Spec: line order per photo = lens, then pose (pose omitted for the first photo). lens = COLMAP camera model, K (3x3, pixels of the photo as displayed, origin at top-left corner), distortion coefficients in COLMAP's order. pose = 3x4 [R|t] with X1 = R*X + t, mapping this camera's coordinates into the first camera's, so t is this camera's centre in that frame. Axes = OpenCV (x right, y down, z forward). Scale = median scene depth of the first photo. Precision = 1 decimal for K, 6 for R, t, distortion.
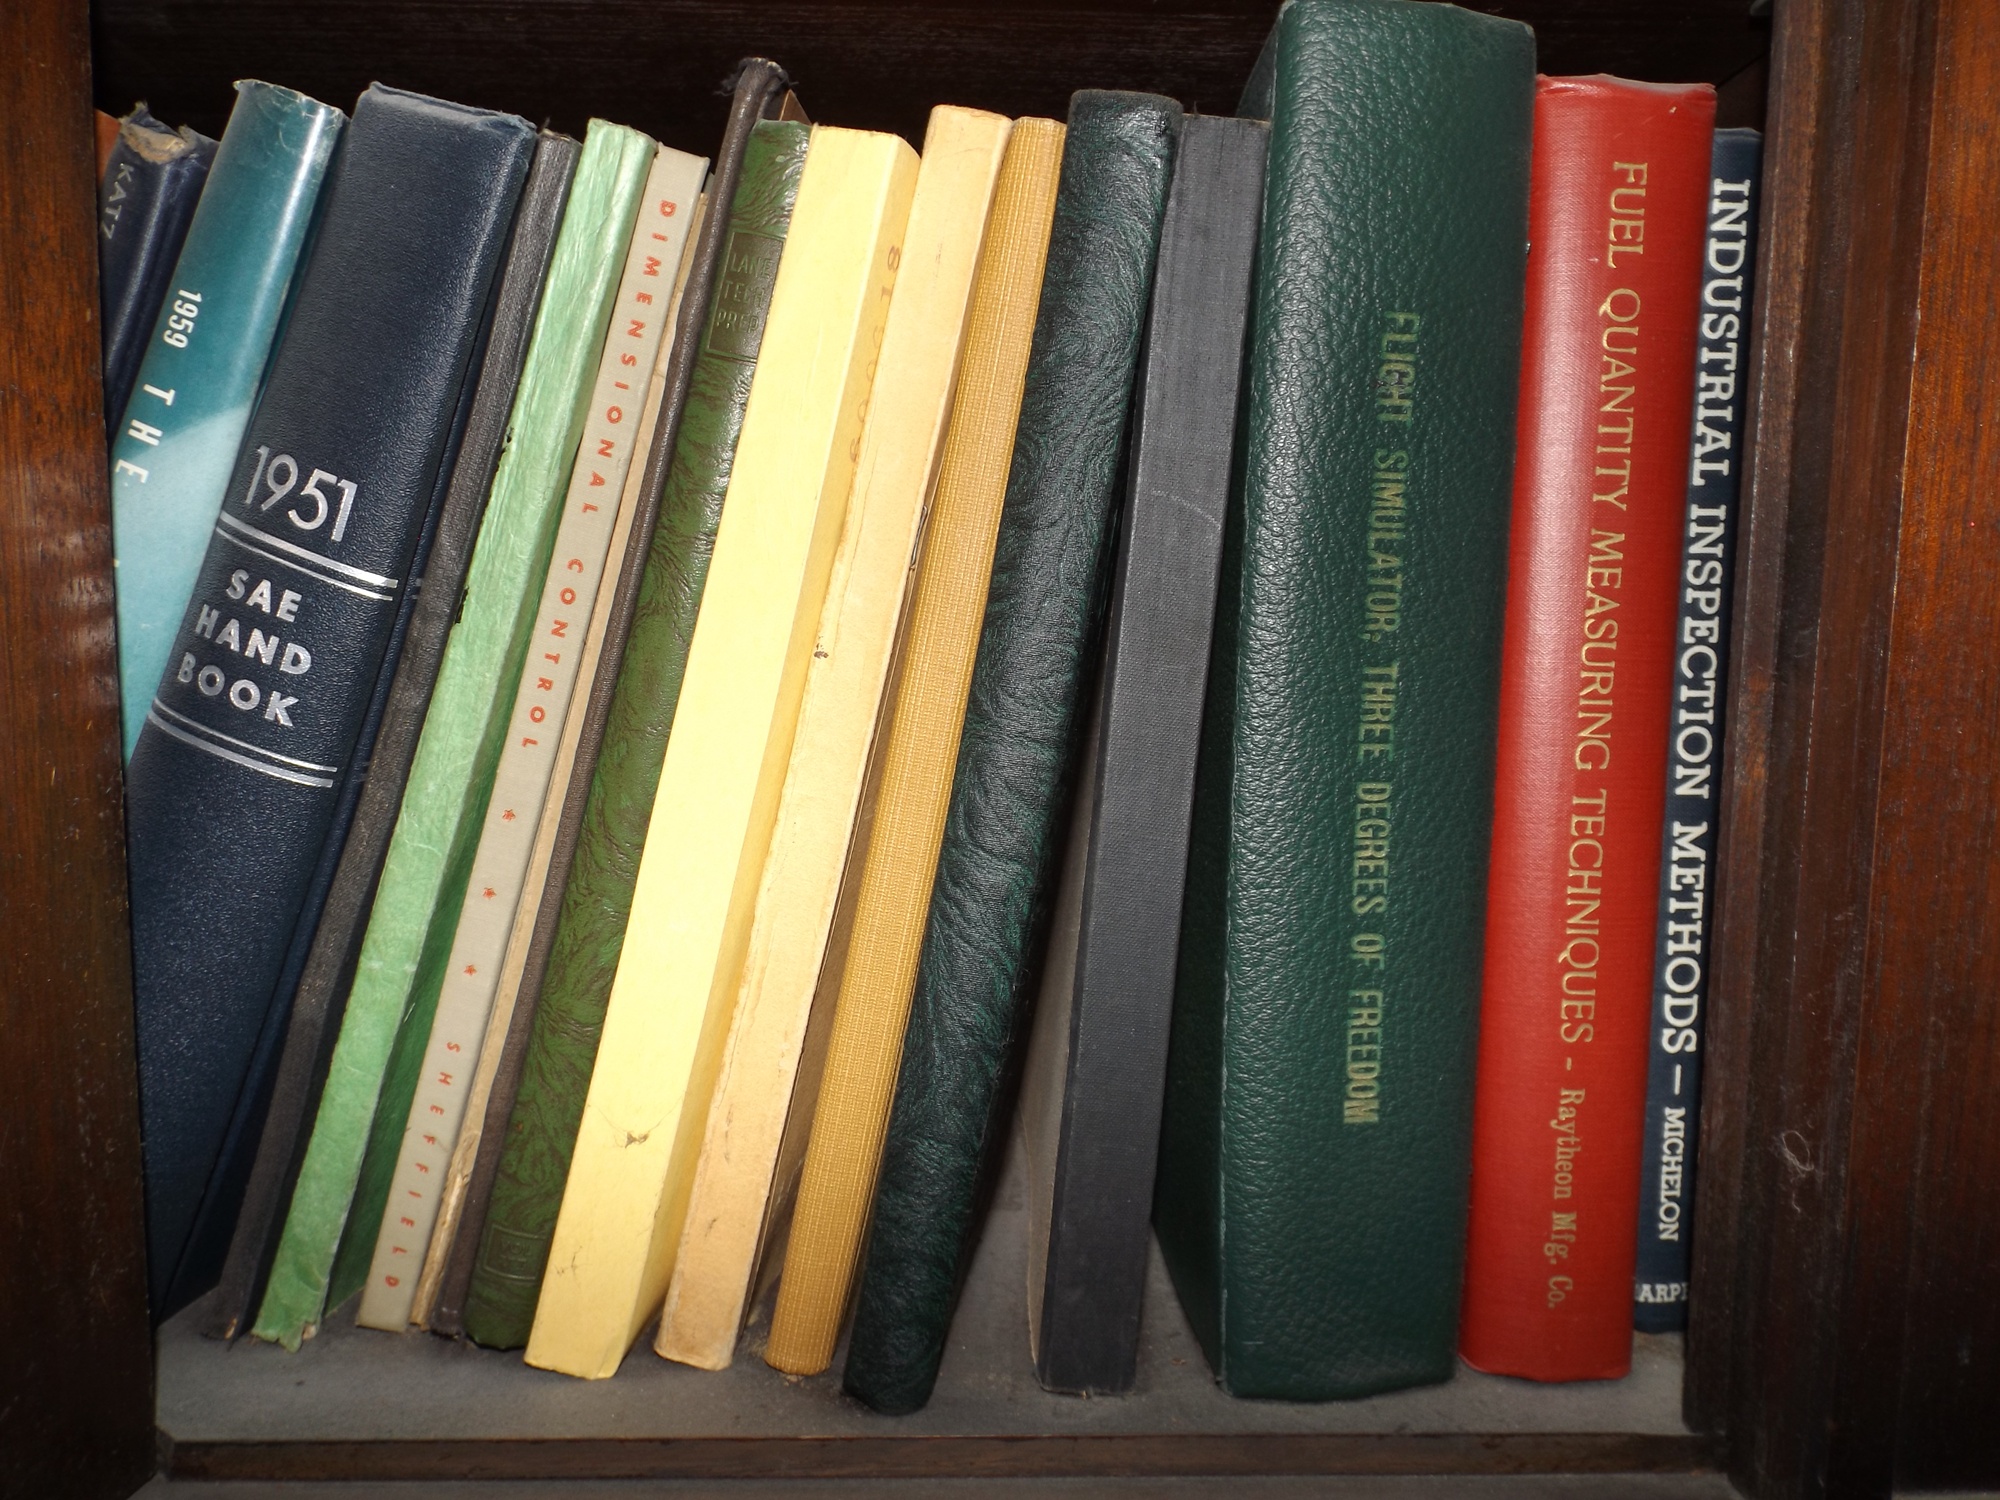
lens RADIAL K [[1447.4, 0, 1004.0], [0, 1447.4, 749.0], [0, 0, 1]] dist [0.011838, -0.017127]
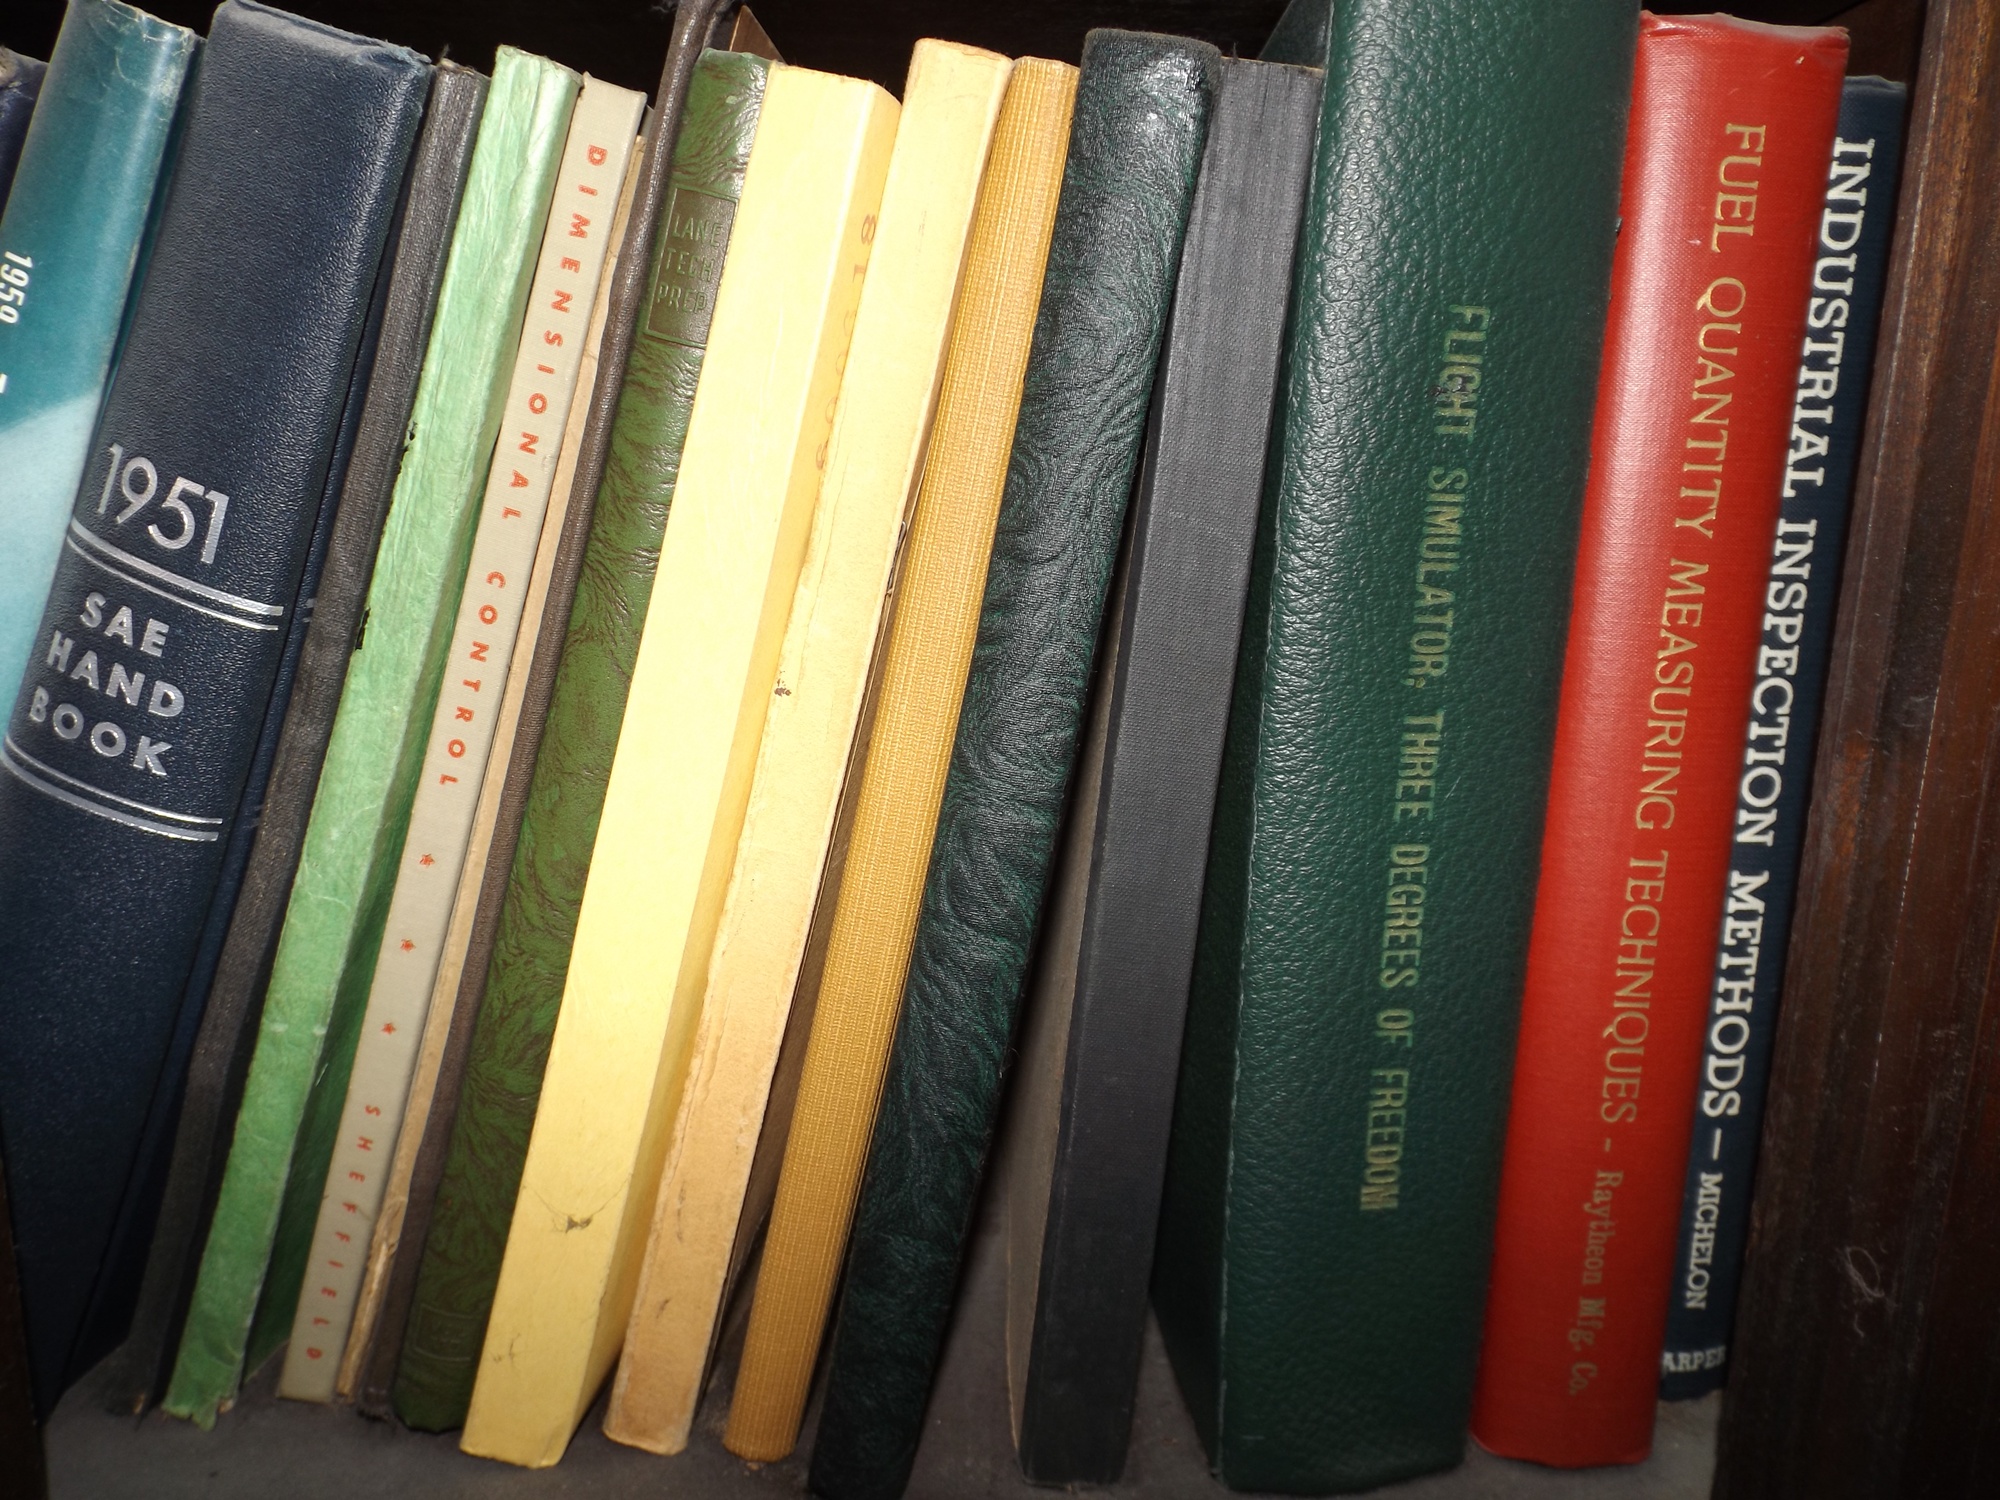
lens RADIAL K [[1447.4, 0, 999.8], [0, 1447.4, 750.5], [0, 0, 1]] dist [0.011838, -0.017127]
pose [[0.999735, 0.011245, 0.020066, -0.013175], [-0.013238, 0.994683, 0.102133, -0.120638], [-0.018810, -0.102372, 0.994568, 0.131546]]
